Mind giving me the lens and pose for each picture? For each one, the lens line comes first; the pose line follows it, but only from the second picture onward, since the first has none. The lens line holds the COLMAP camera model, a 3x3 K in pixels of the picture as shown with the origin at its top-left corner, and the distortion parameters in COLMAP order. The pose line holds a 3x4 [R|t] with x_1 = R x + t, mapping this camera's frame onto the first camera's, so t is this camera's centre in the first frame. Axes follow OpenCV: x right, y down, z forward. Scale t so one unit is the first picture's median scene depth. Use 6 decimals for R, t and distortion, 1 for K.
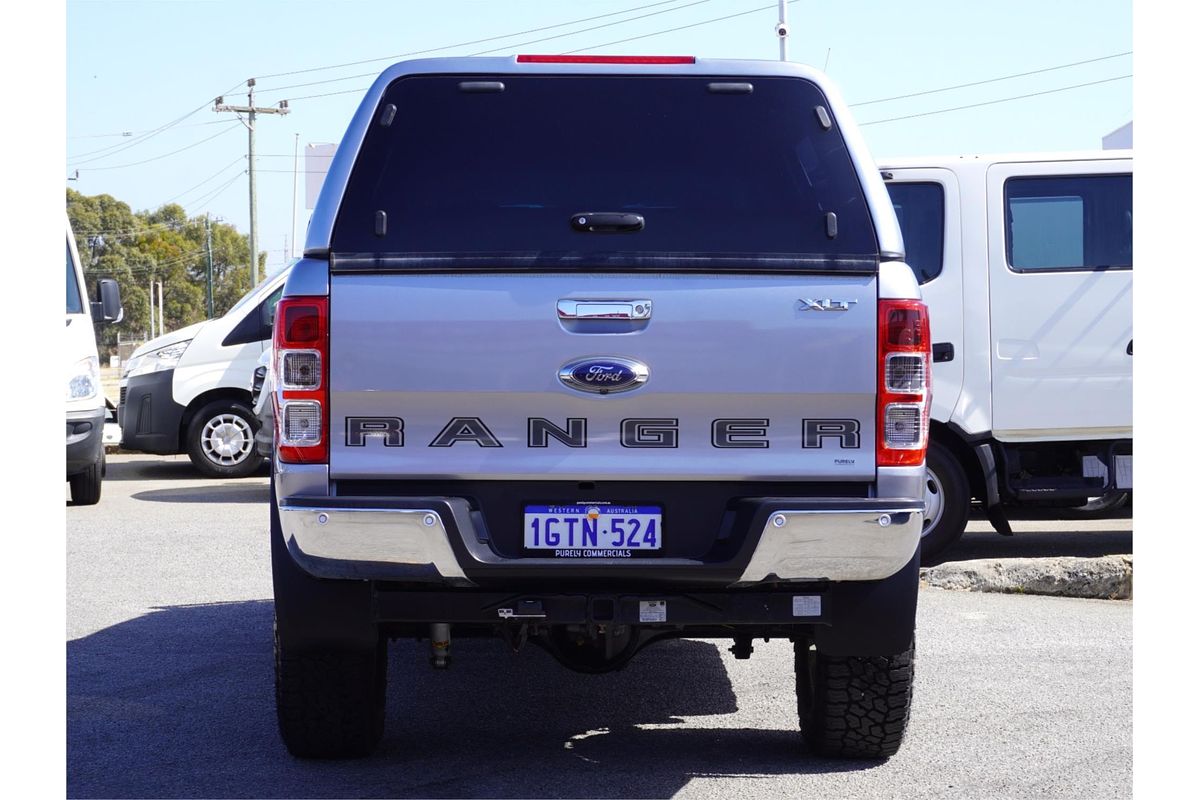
lens RADIAL K [[2454.2, 0, 600.0], [0, 2454.2, 400.0], [0, 0, 1]] dist [0.025224, 0.097487]
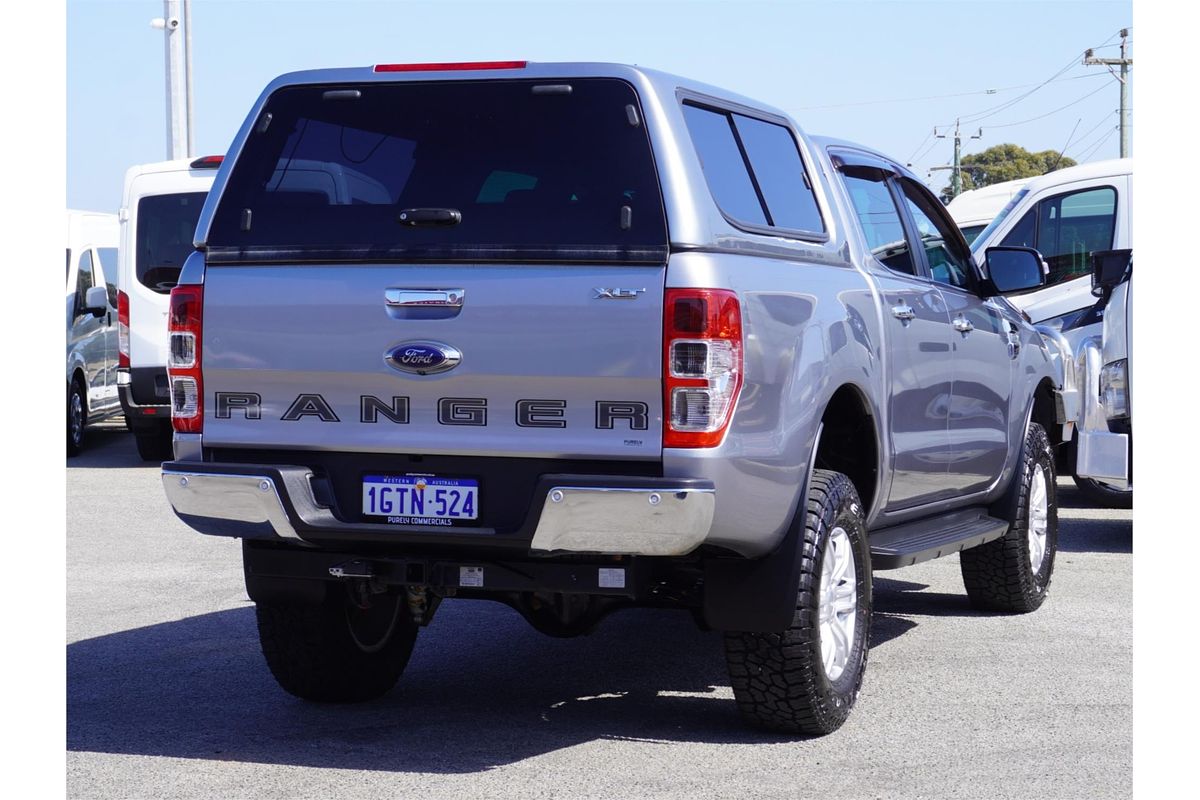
lens RADIAL K [[2586.8, 0, 598.0], [0, 2586.8, 348.5], [0, 0, 1]] dist [0.023556, 0.357898]
pose [[0.929404, 0.010176, -0.368924, 0.493684], [-0.012625, 0.999911, -0.004225, -0.010222], [0.368848, 0.008584, 0.929450, -0.039053]]
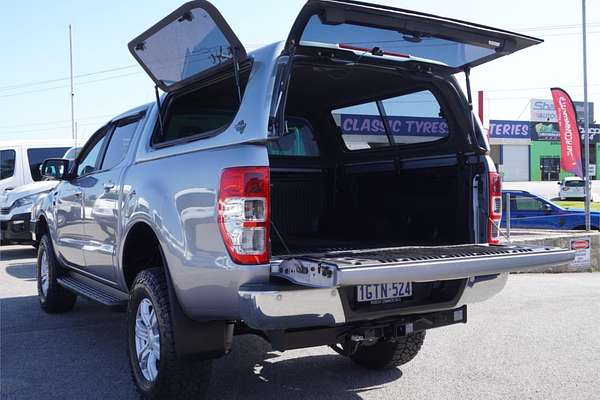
lens RADIAL K [[620.2, 0, 297.5], [0, 620.2, 188.4], [0, 0, 1]] dist [-0.012688, -0.009706]
pose [[0.862601, -0.002121, 0.505881, -0.311609], [0.015823, 0.999615, -0.022790, -0.016573], [-0.505638, 0.027663, 0.862302, 0.609087]]
